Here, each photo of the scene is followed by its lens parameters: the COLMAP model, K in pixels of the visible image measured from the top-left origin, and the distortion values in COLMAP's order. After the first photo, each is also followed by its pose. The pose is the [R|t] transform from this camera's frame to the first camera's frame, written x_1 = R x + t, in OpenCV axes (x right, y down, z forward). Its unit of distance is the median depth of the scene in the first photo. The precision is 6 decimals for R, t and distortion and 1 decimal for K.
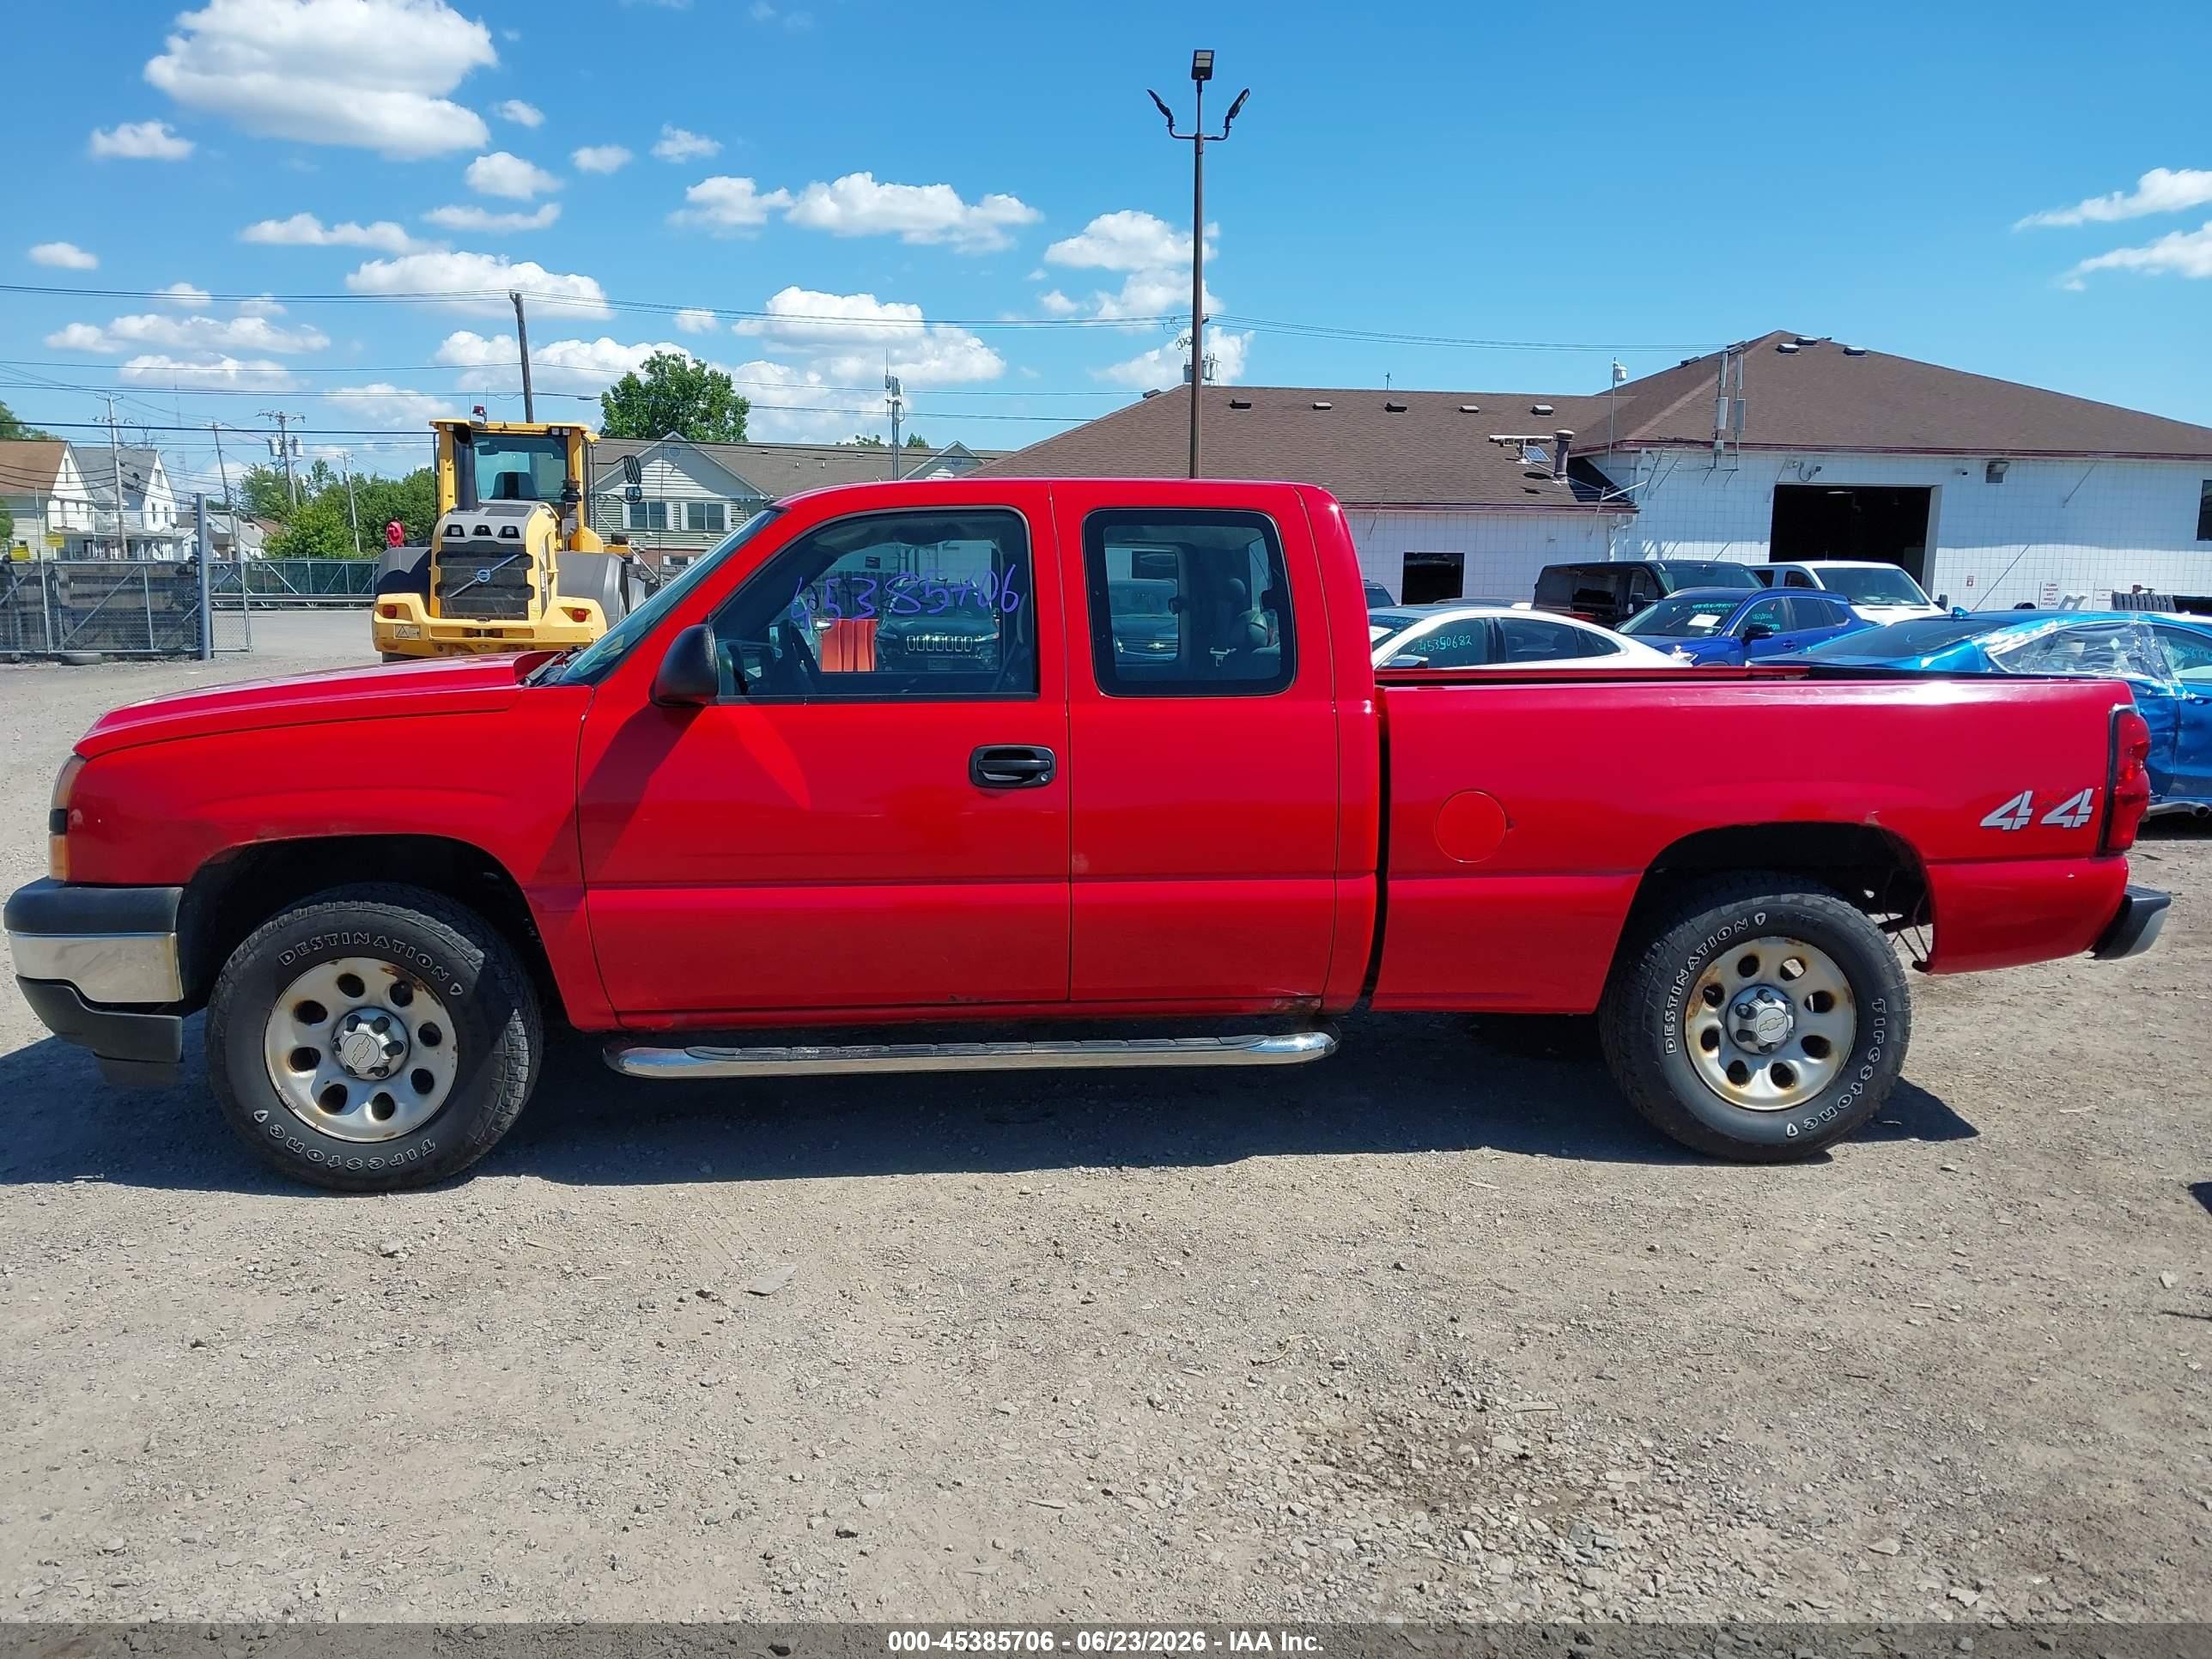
lens RADIAL K [[1781.8, 0, 1123.2], [0, 1781.8, 682.4], [0, 0, 1]] dist [-0.004059, 0.003439]
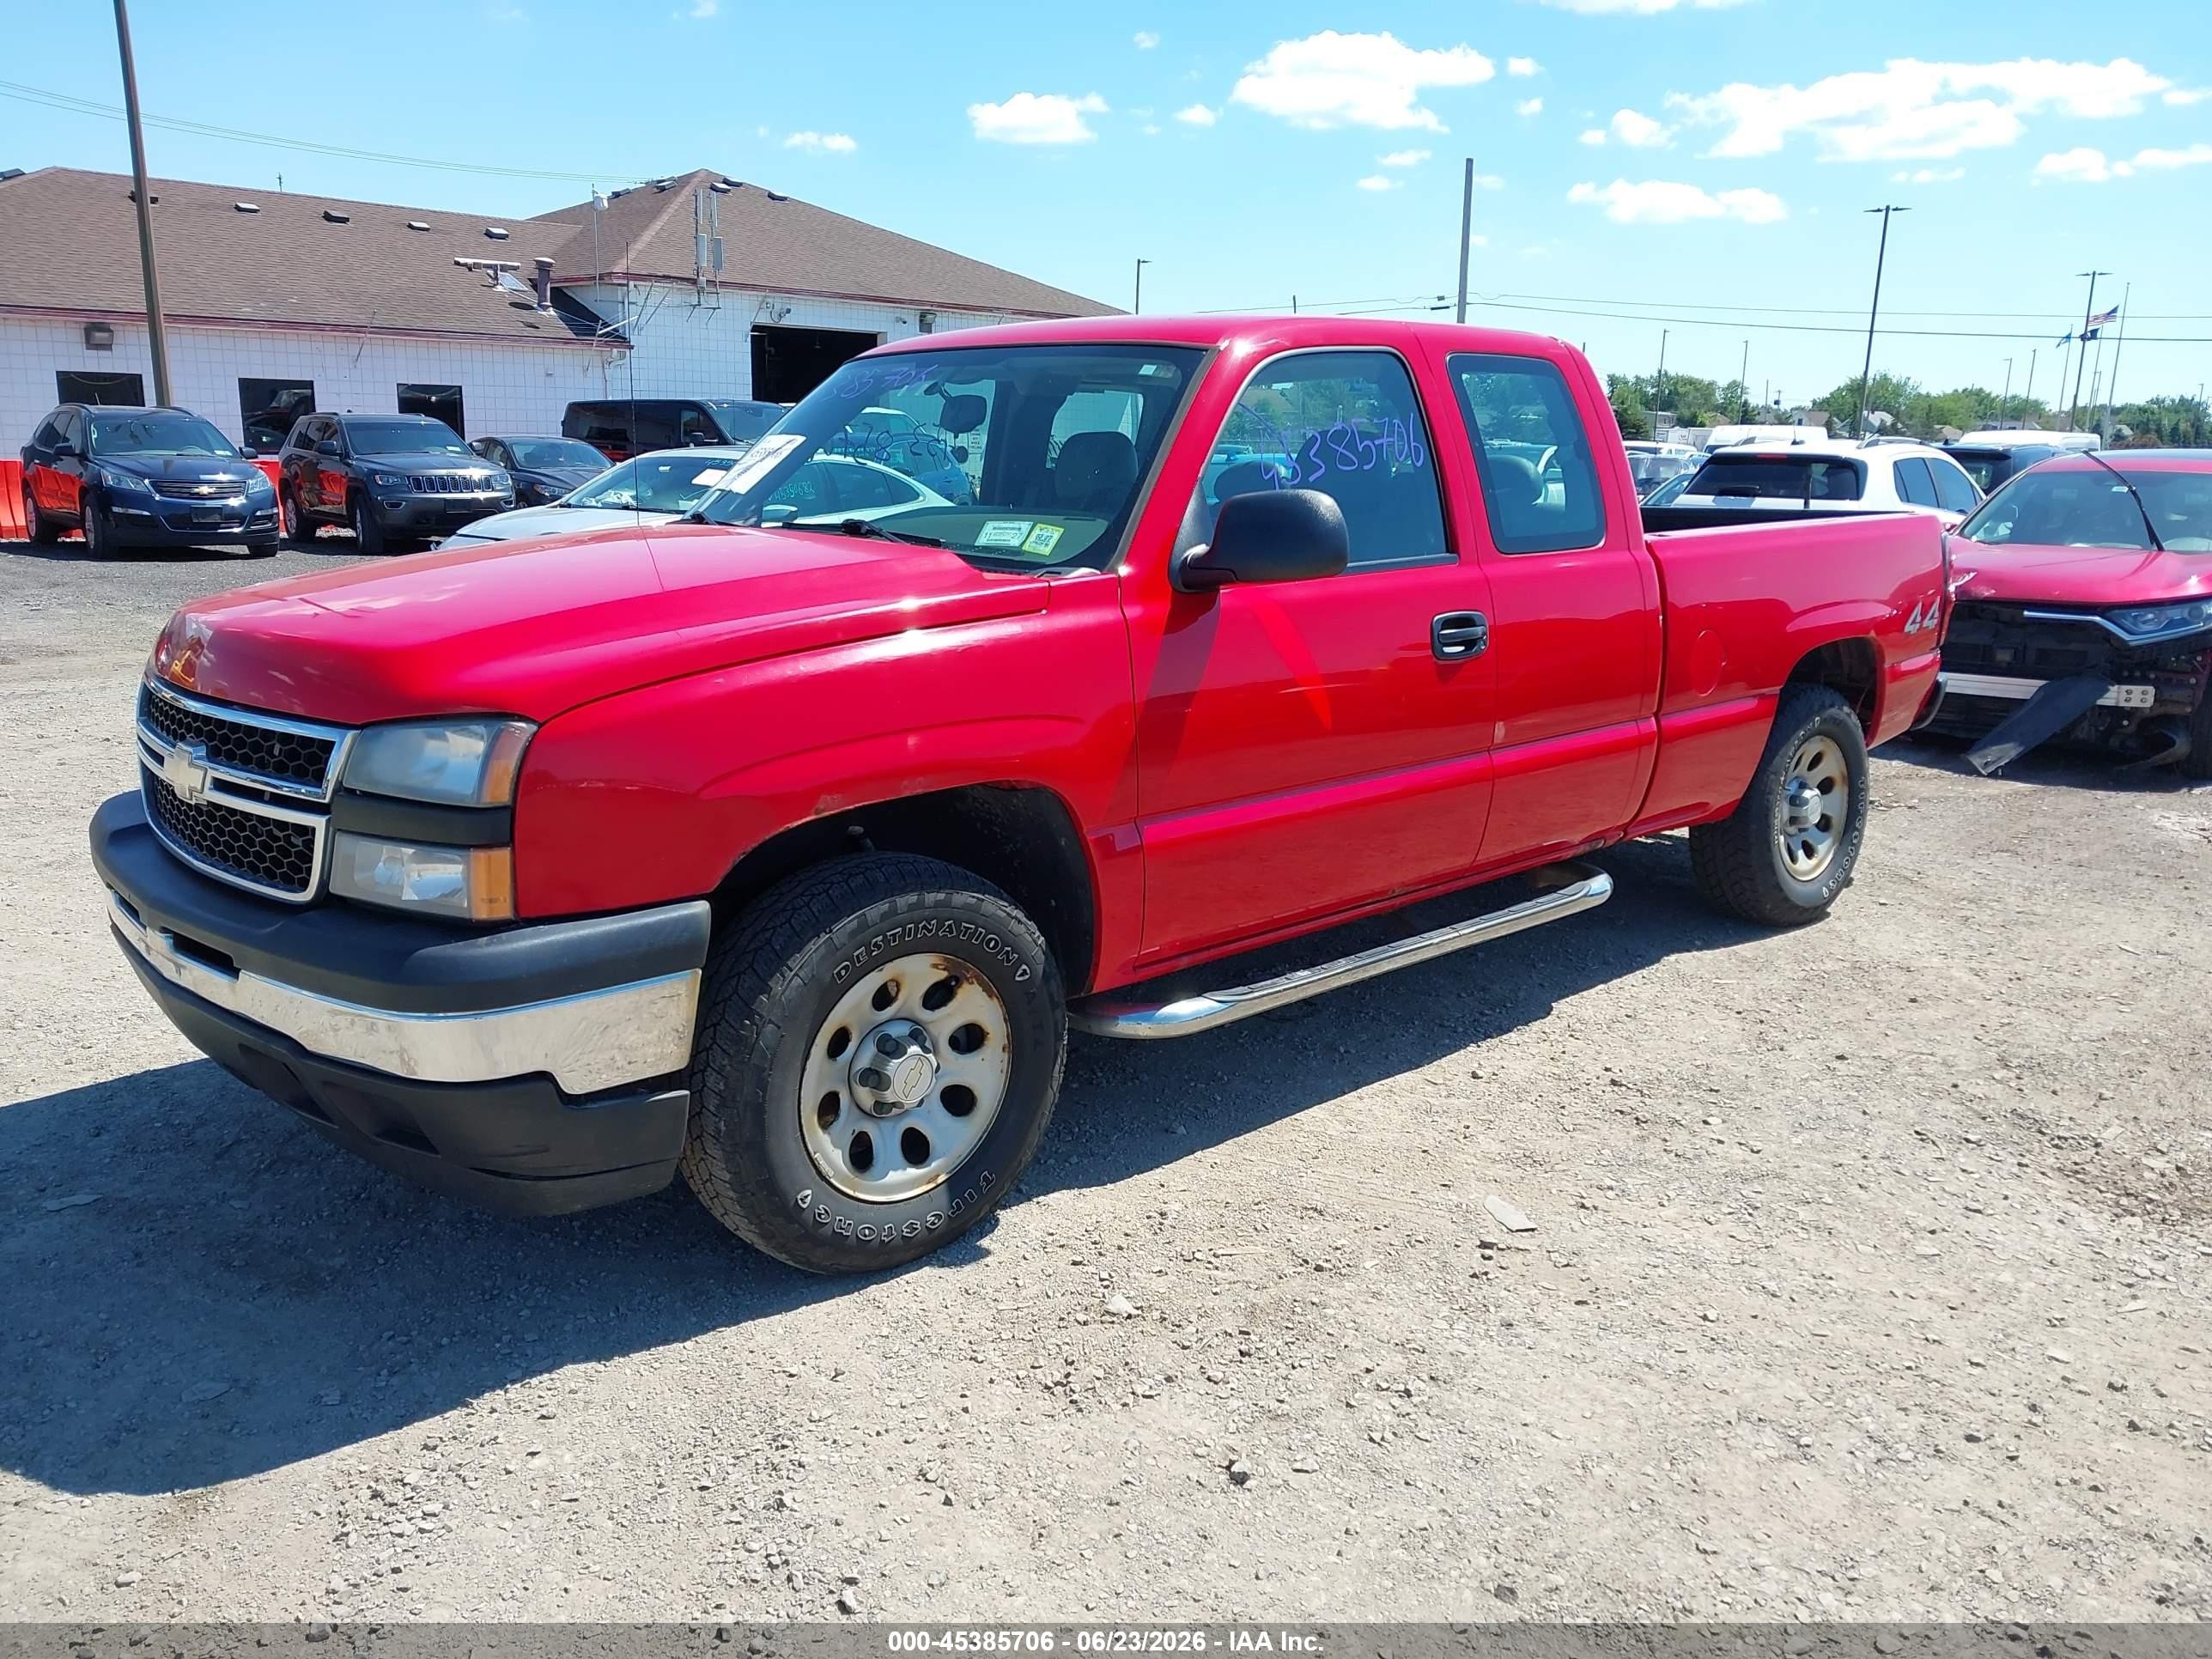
lens RADIAL K [[1781.8, 0, 1123.2], [0, 1781.8, 682.4], [0, 0, 1]] dist [-0.004059, 0.003439]
pose [[0.783007, -0.079923, 0.616857, -0.142089], [0.023075, 0.994760, 0.099595, -0.004766], [-0.621585, -0.063749, 0.780748, 0.068377]]
